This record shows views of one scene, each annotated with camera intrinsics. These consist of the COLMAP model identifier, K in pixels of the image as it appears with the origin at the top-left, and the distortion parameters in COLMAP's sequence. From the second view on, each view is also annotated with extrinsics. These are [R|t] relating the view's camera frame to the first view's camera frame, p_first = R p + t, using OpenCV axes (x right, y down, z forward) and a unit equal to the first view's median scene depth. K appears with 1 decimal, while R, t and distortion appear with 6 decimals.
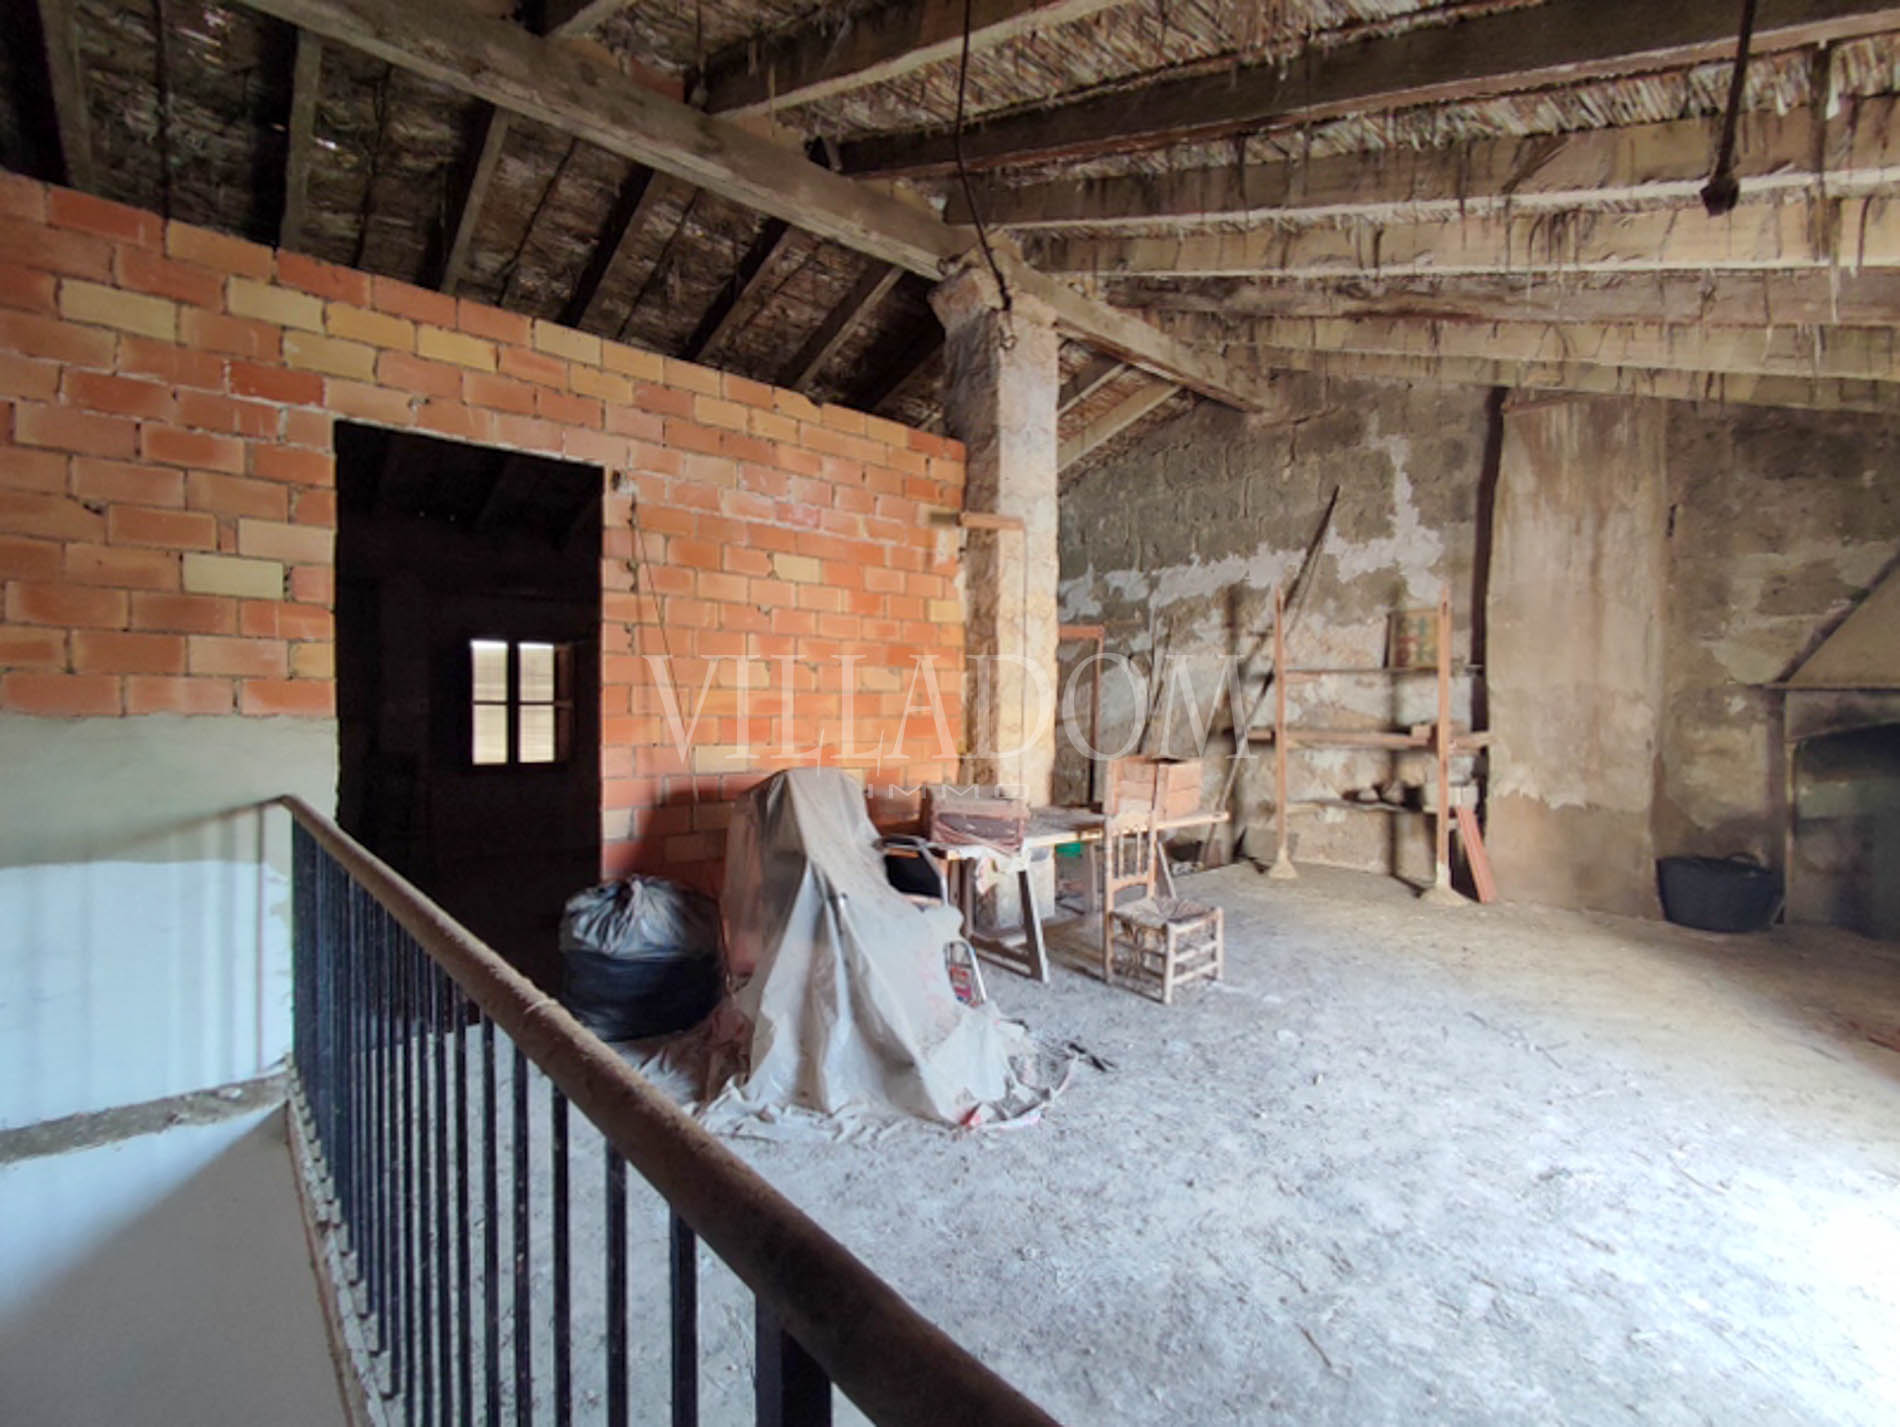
lens RADIAL K [[885.6, 0, 937.8], [0, 885.6, 718.8], [0, 0, 1]] dist [-0.000972, -0.001274]
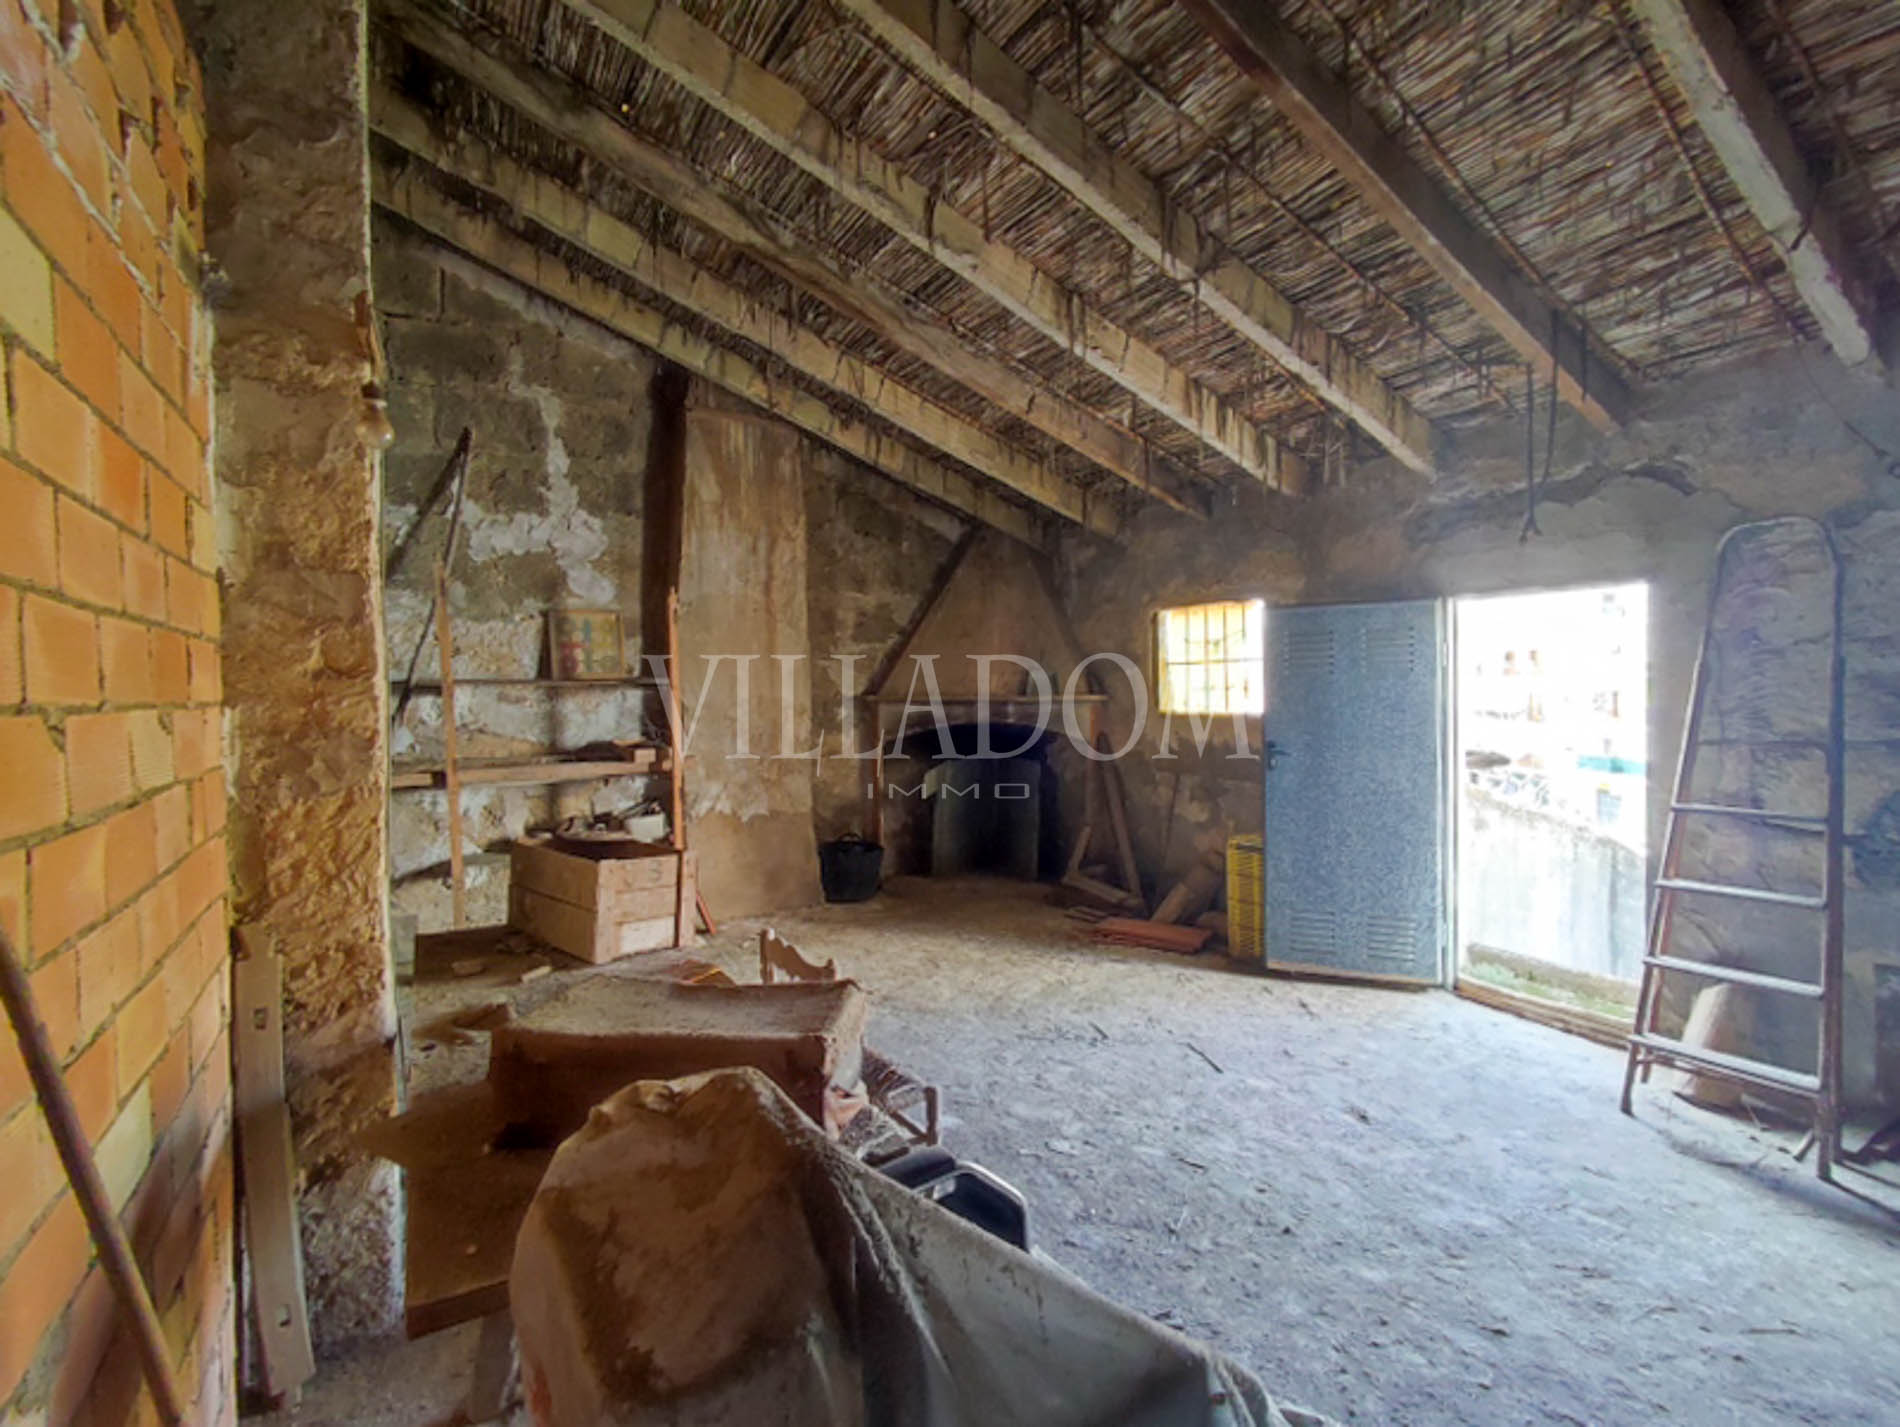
lens RADIAL K [[891.6, 0, 942.3], [0, 891.6, 709.7], [0, 0, 1]] dist [-0.003999, -0.001060]
pose [[0.147762, -0.038185, 0.988285, -0.303745], [0.030727, 0.998949, 0.034003, -0.059420], [-0.988545, 0.025343, 0.148780, 0.683901]]
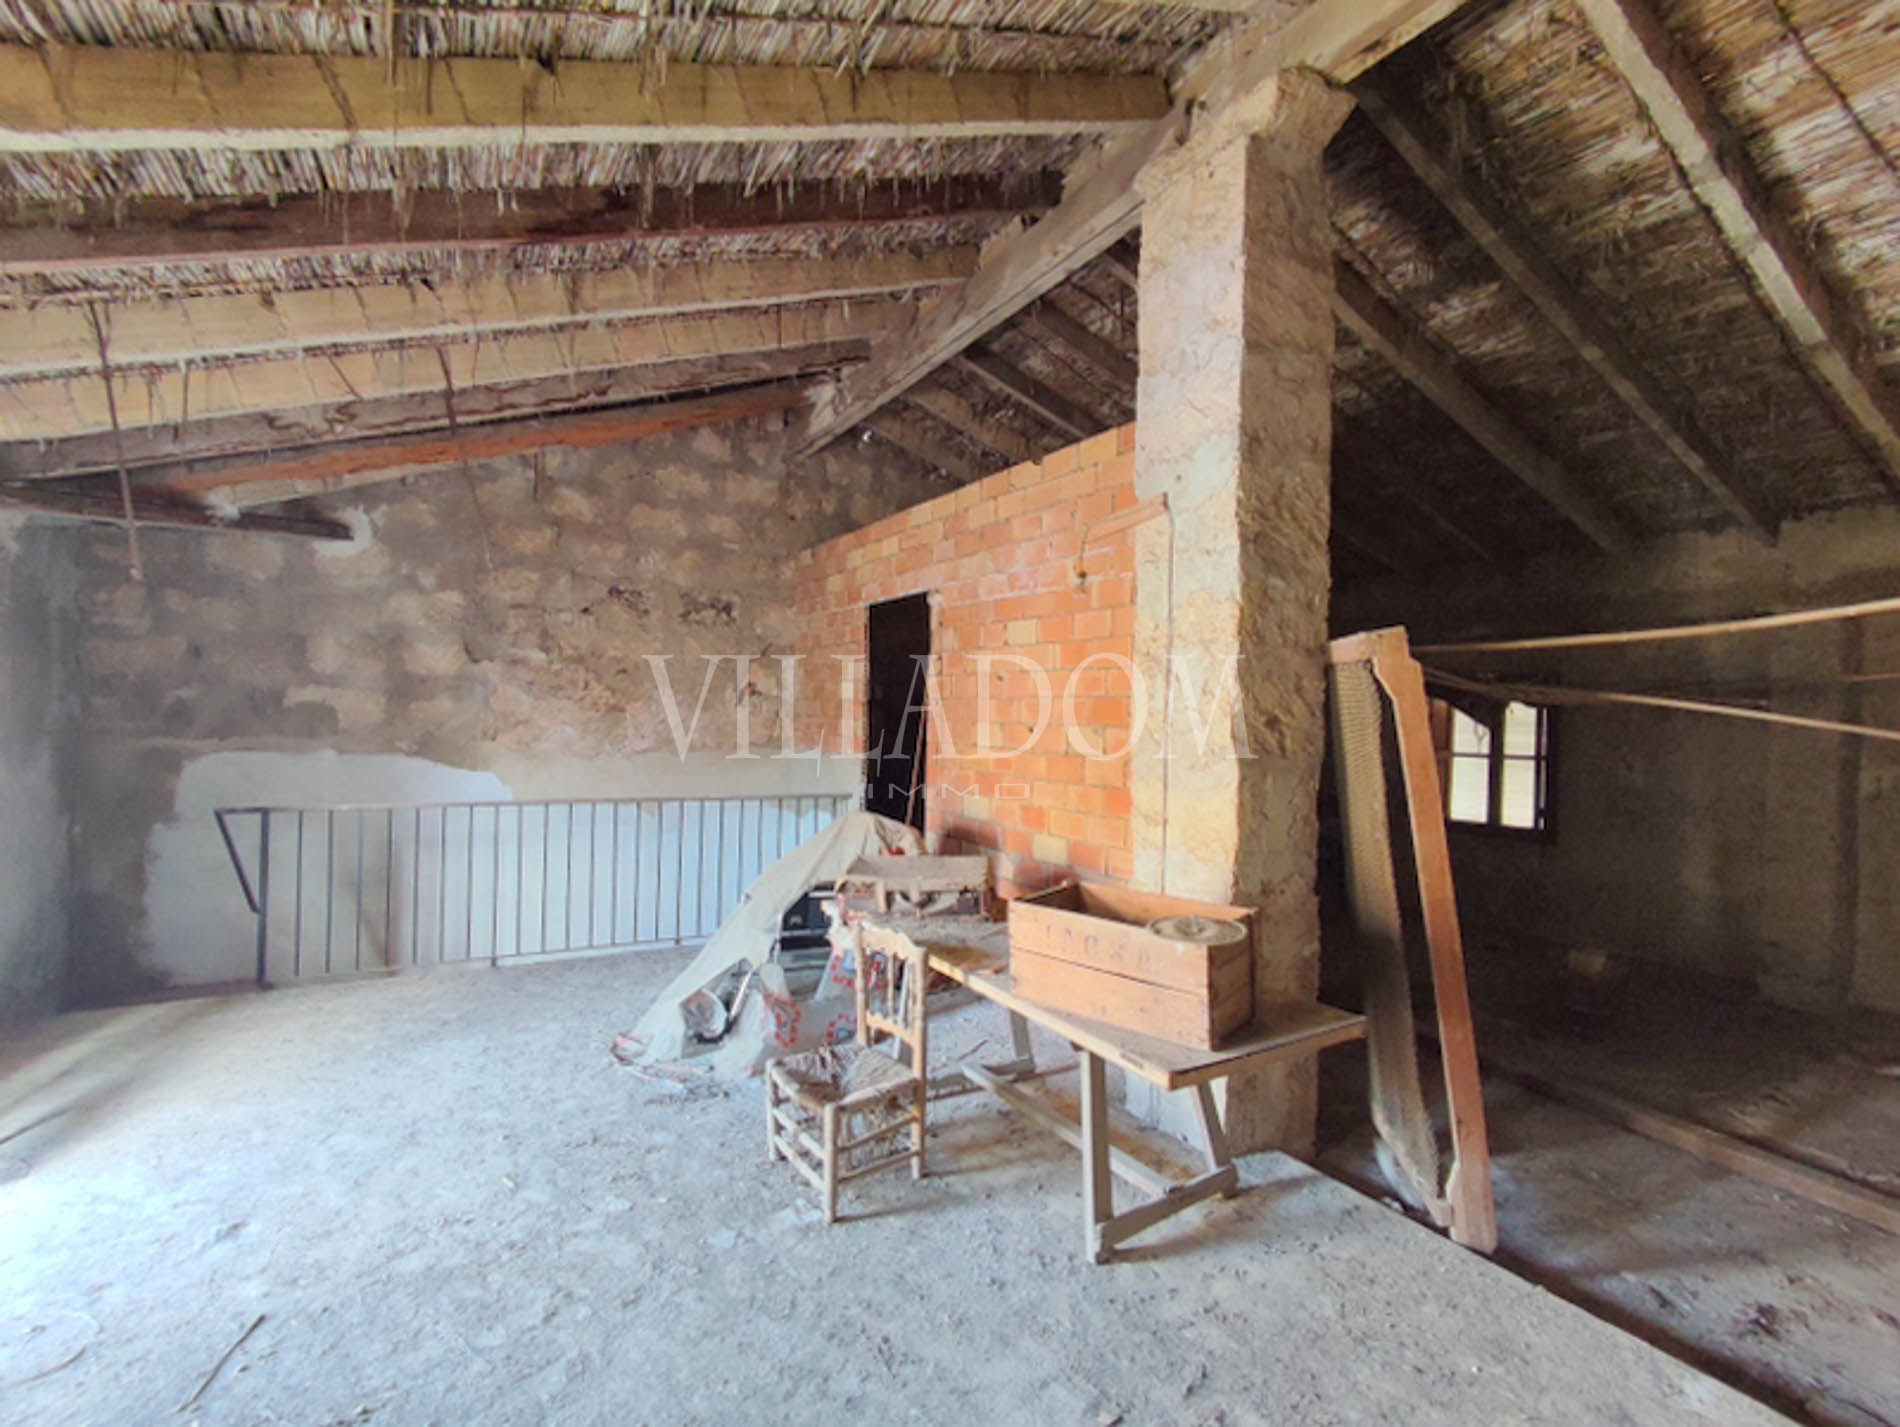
lens RADIAL K [[891.6, 0, 942.3], [0, 891.6, 709.7], [0, 0, 1]] dist [-0.003999, -0.001060]
pose [[-0.195423, -0.014001, -0.980619, 0.788861], [-0.032140, 0.999452, -0.007865, -0.062156], [0.980192, 0.029980, -0.195766, 1.008122]]
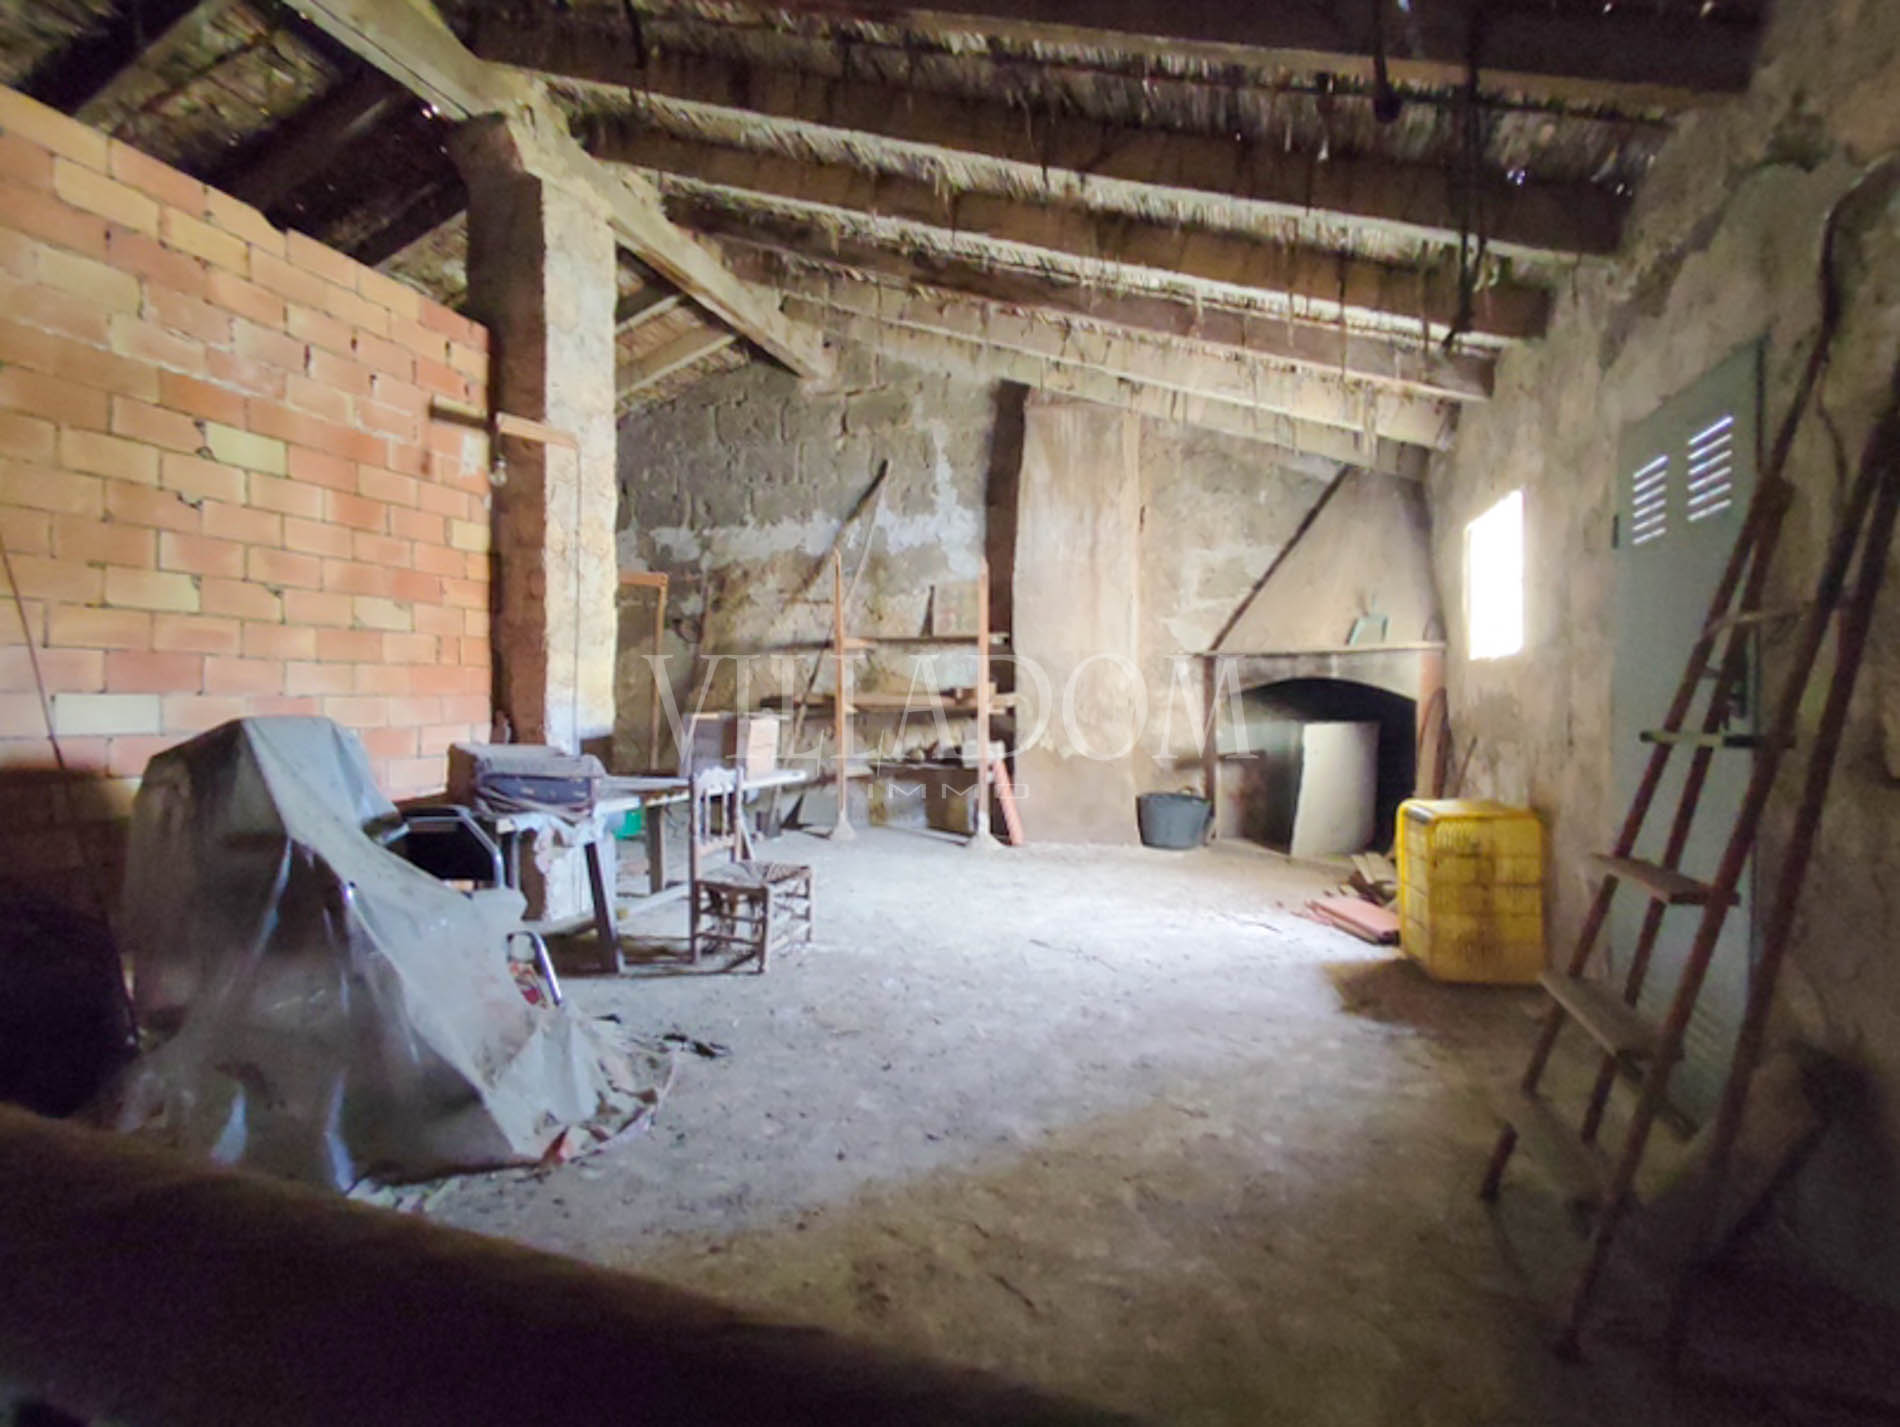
lens RADIAL K [[891.6, 0, 942.3], [0, 891.6, 709.7], [0, 0, 1]] dist [-0.003999, -0.001060]
pose [[0.860307, -0.006087, 0.509740, -0.038571], [0.005697, 0.999981, 0.002326, 0.037337], [-0.509744, 0.000903, 0.860326, 0.087577]]
